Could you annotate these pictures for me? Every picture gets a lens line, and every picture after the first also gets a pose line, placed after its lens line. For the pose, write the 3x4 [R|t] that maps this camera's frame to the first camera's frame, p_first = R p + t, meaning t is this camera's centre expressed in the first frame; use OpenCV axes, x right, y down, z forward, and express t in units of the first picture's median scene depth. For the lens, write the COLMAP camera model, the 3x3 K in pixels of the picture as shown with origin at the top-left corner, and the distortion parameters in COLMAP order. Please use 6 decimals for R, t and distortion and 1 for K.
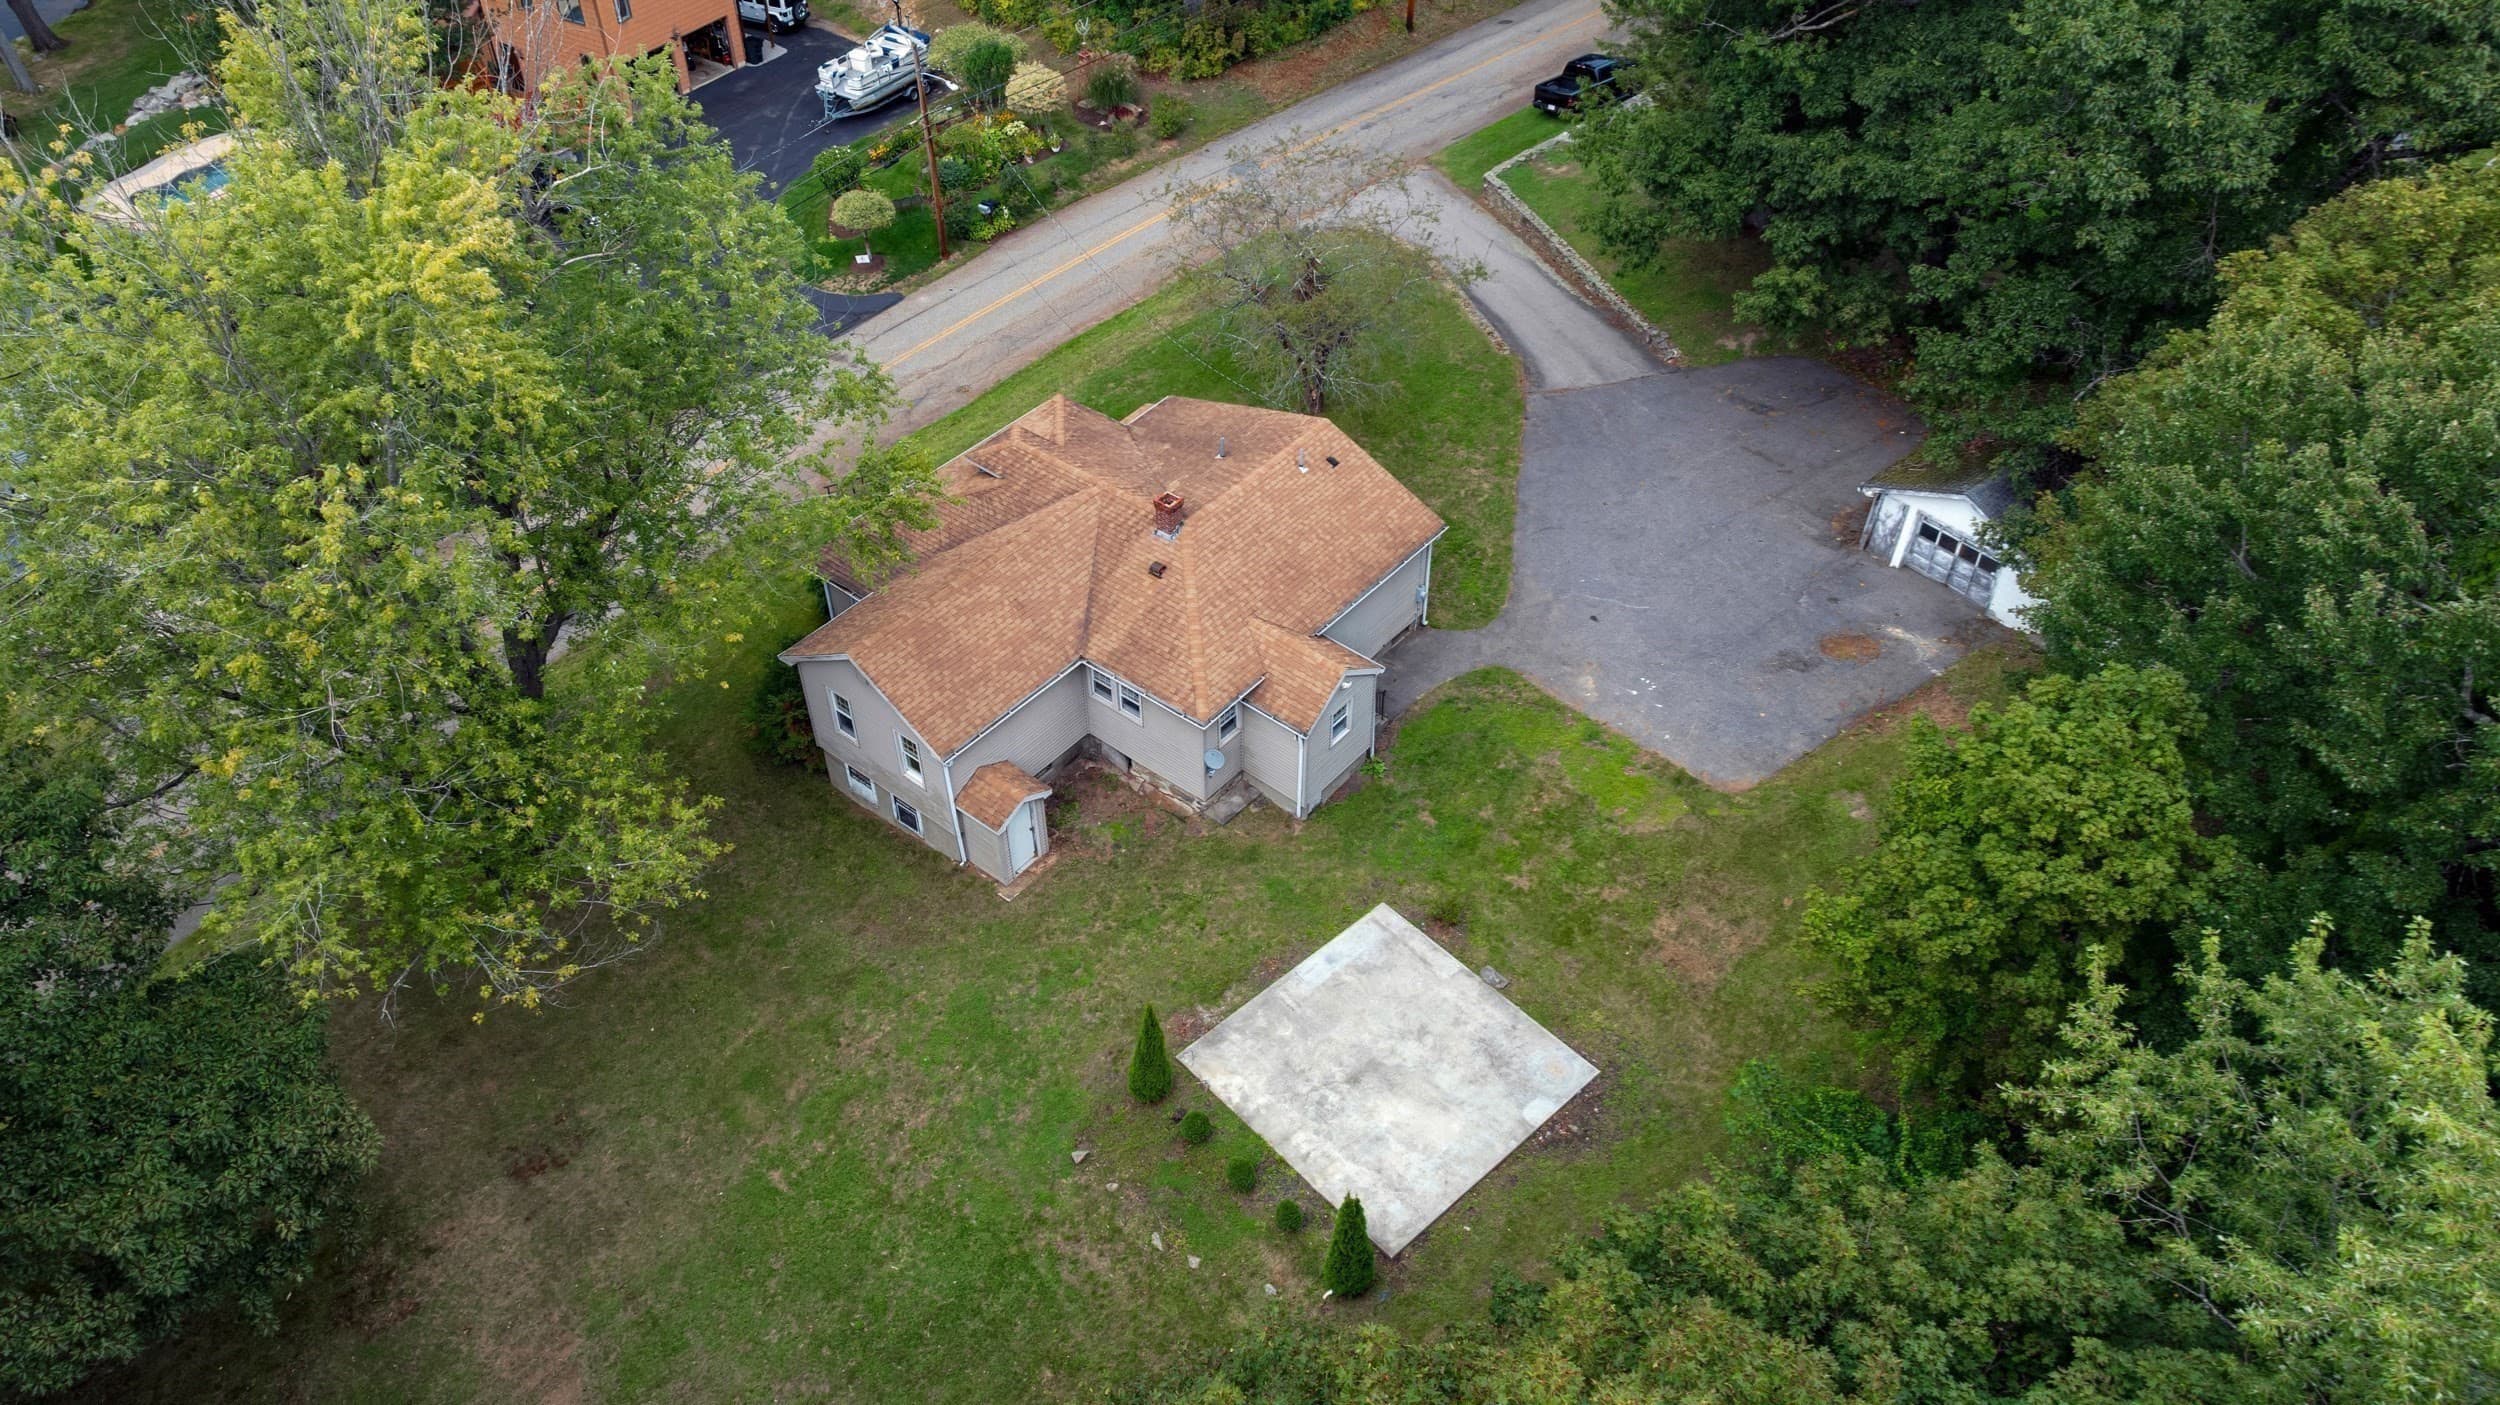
lens RADIAL K [[1777.5, 0, 1273.1], [0, 1777.5, 696.2], [0, 0, 1]] dist [-0.023946, 0.006914]
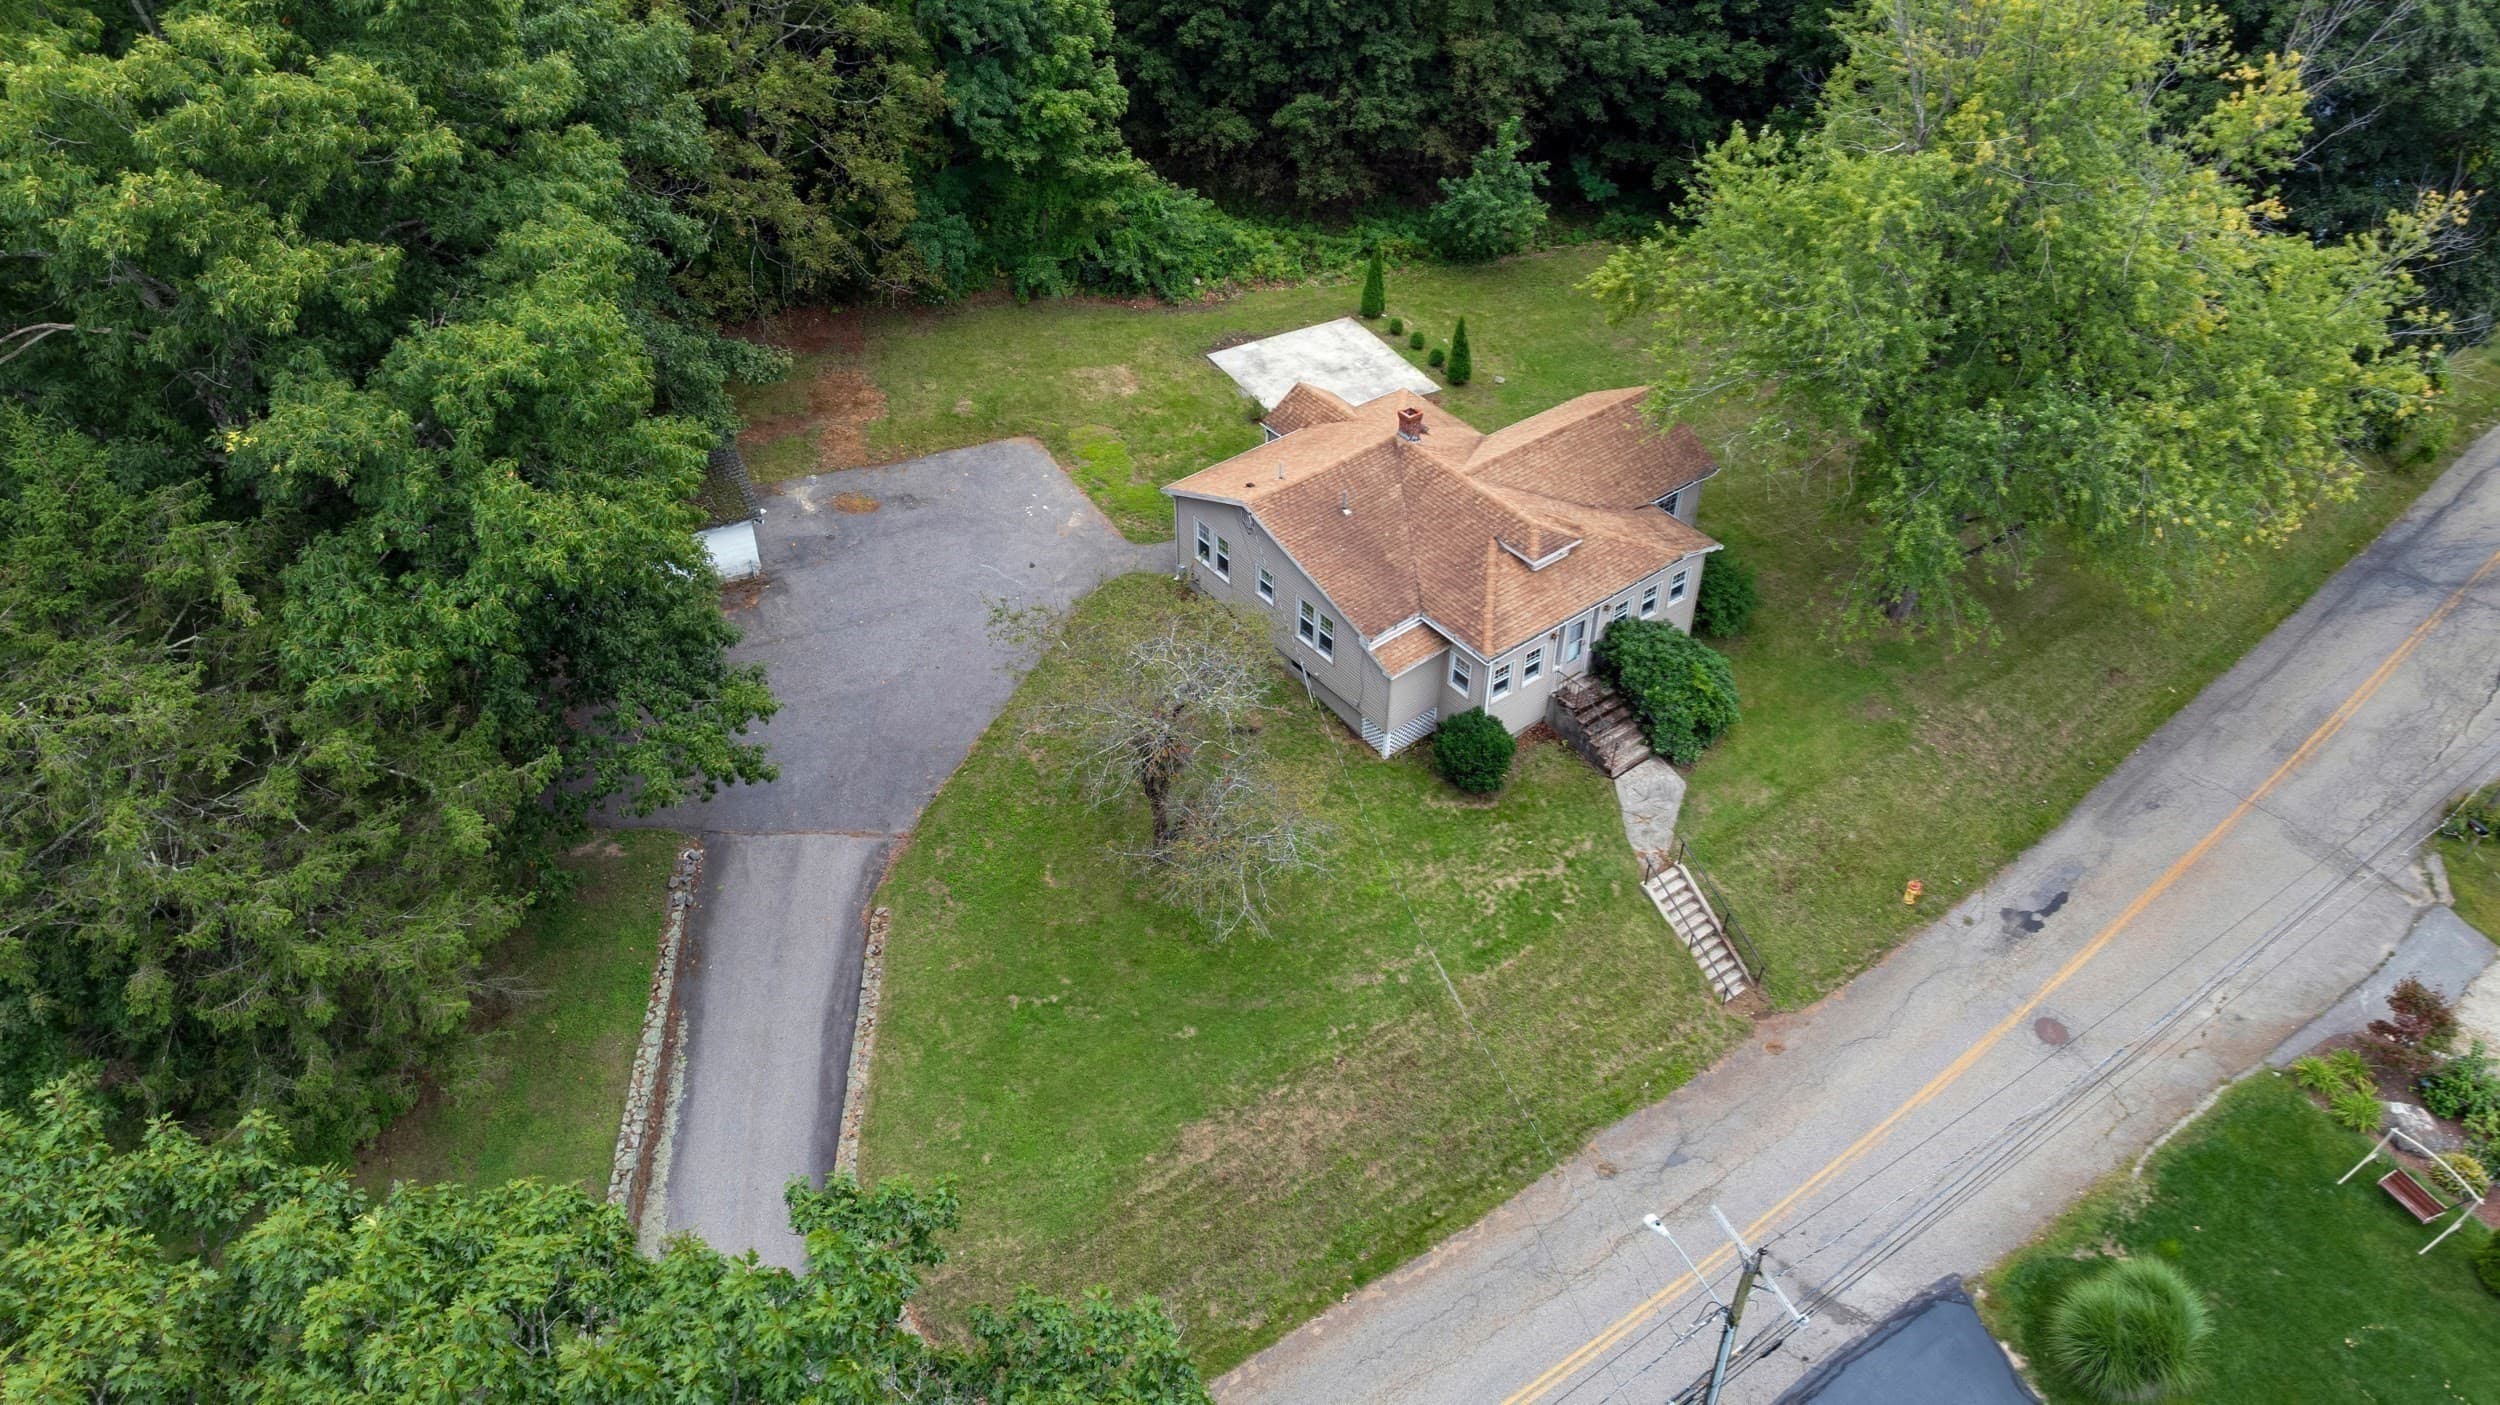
lens RADIAL K [[1777.5, 0, 1276.6], [0, 1777.5, 704.4], [0, 0, 1]] dist [-0.023946, 0.006914]
pose [[-0.975026, -0.151297, 0.162584, -0.180816], [0.139341, 0.153311, 0.978305, -1.171973], [-0.172940, 0.976527, -0.128400, 1.244067]]
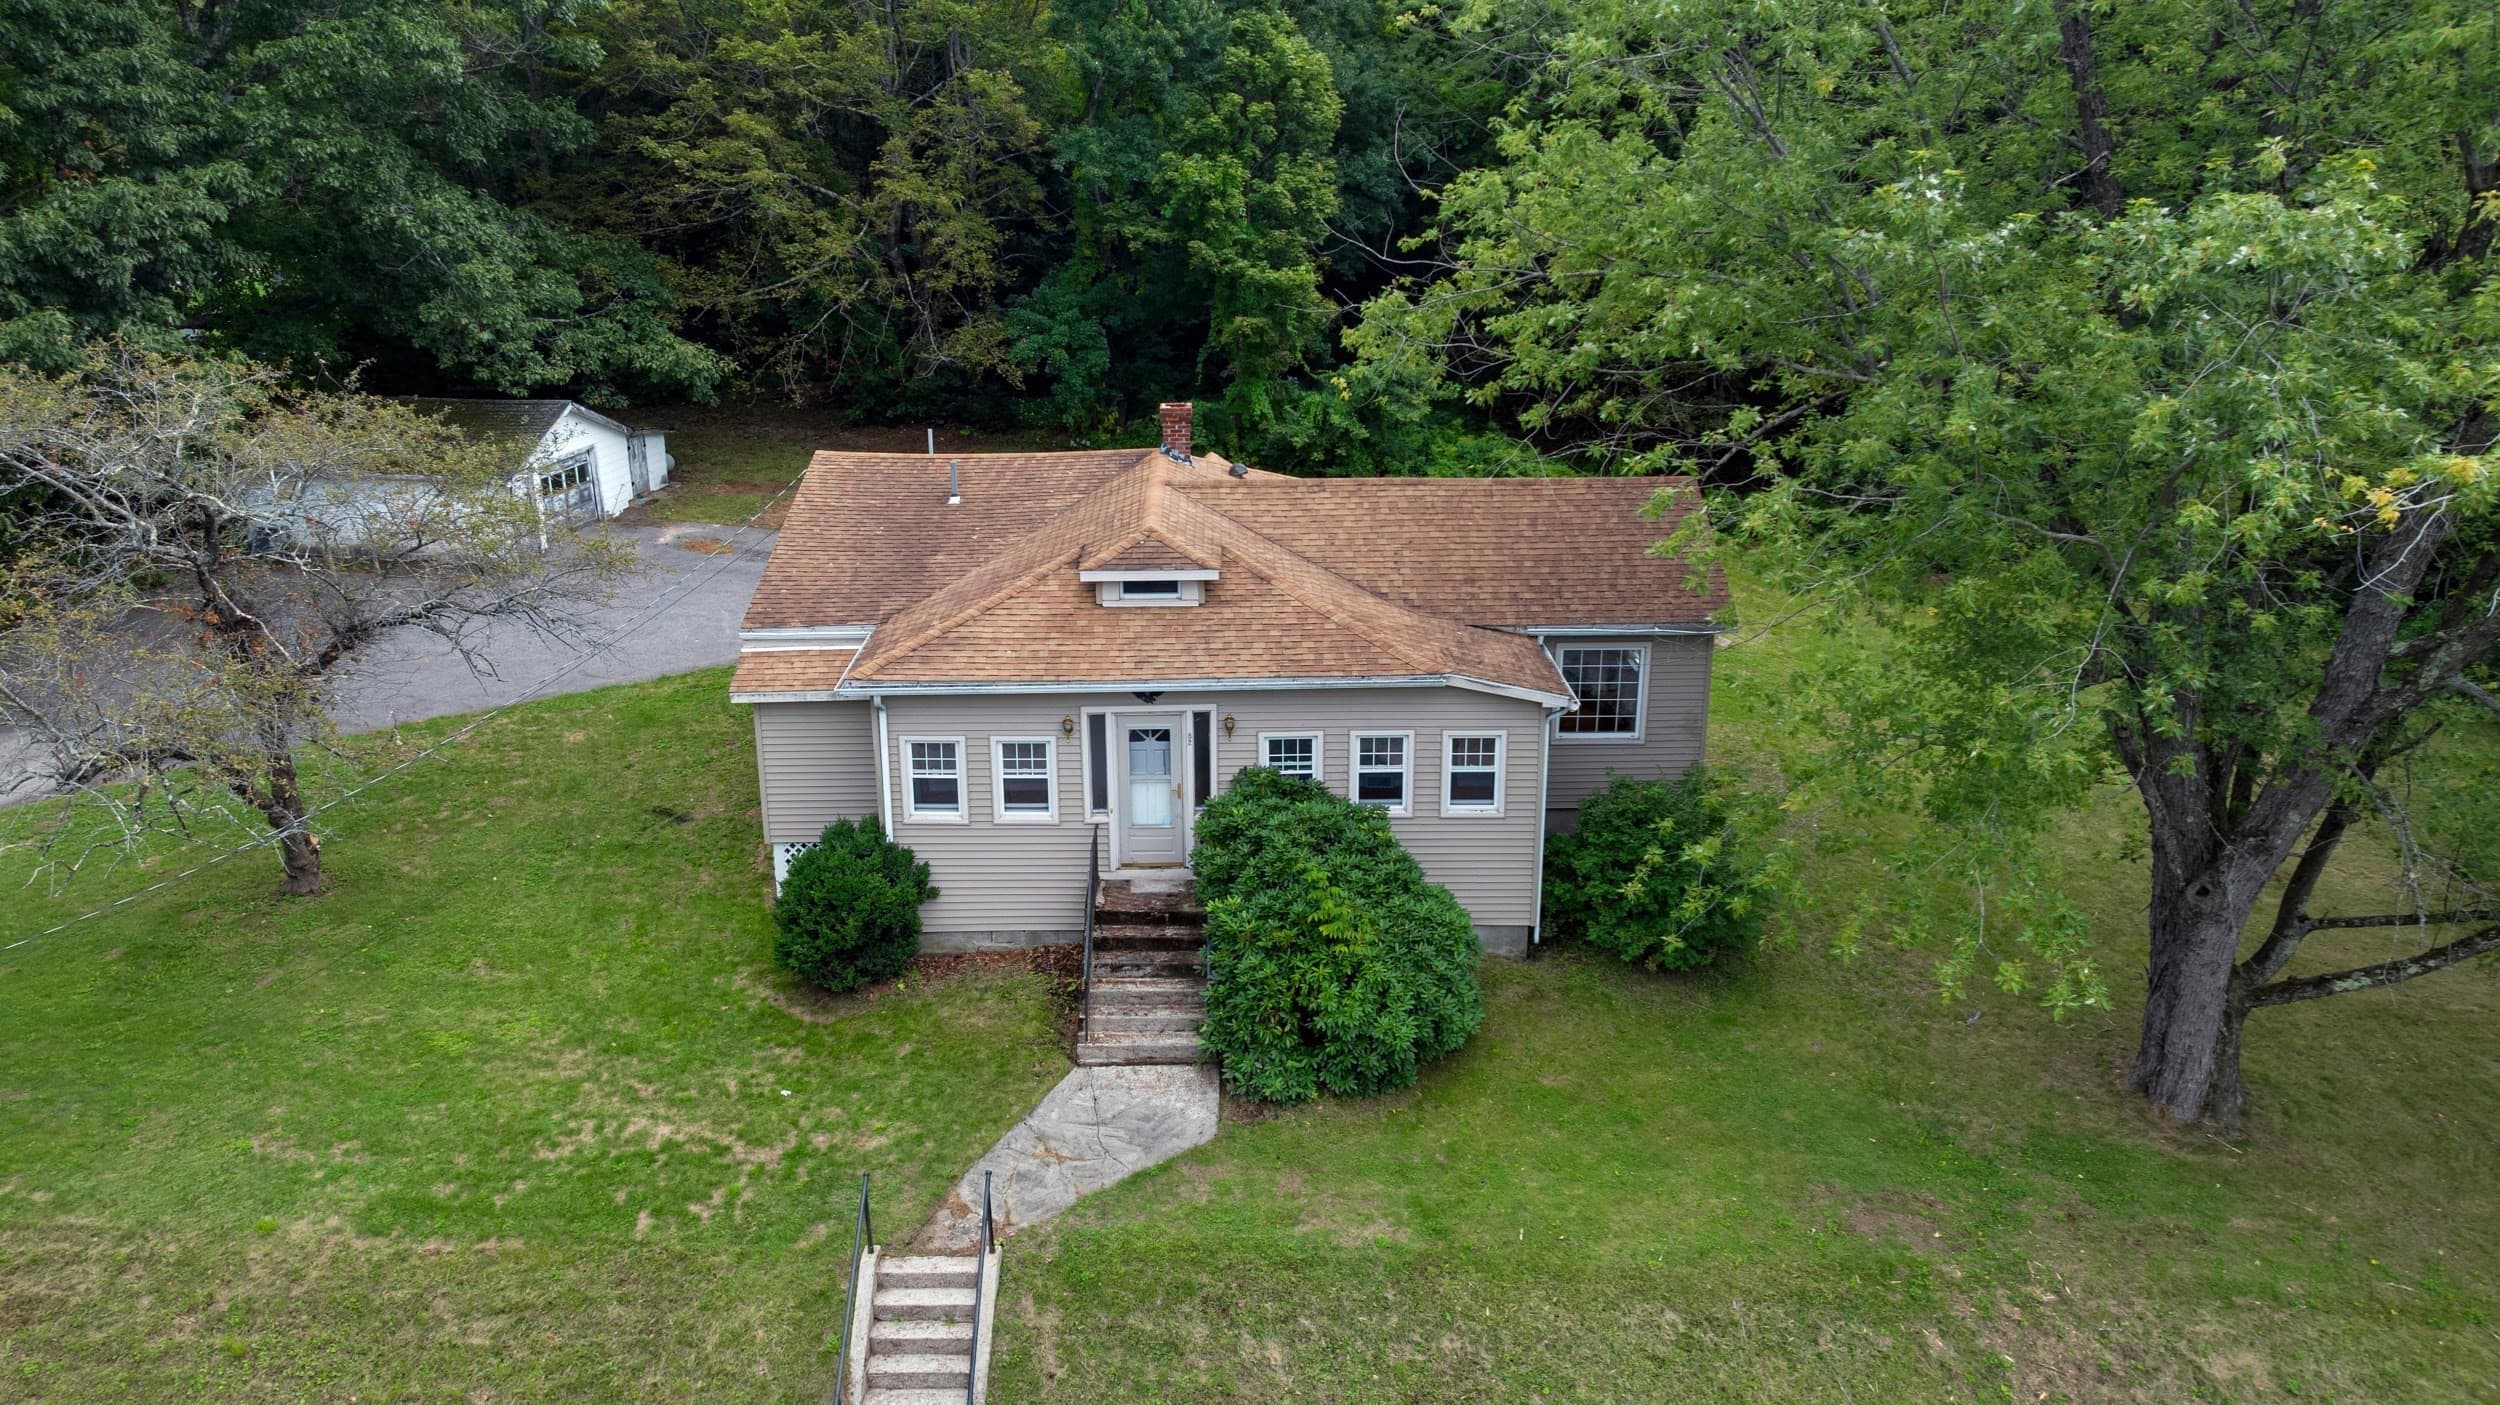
lens RADIAL K [[1777.5, 0, 1265.9], [0, 1777.5, 685.0], [0, 0, 1]] dist [-0.023946, 0.006914]
pose [[-0.647888, -0.231108, 0.725831, -0.556548], [0.508328, 0.578484, 0.637933, -0.433242], [-0.567312, 0.782270, -0.257314, 1.130661]]
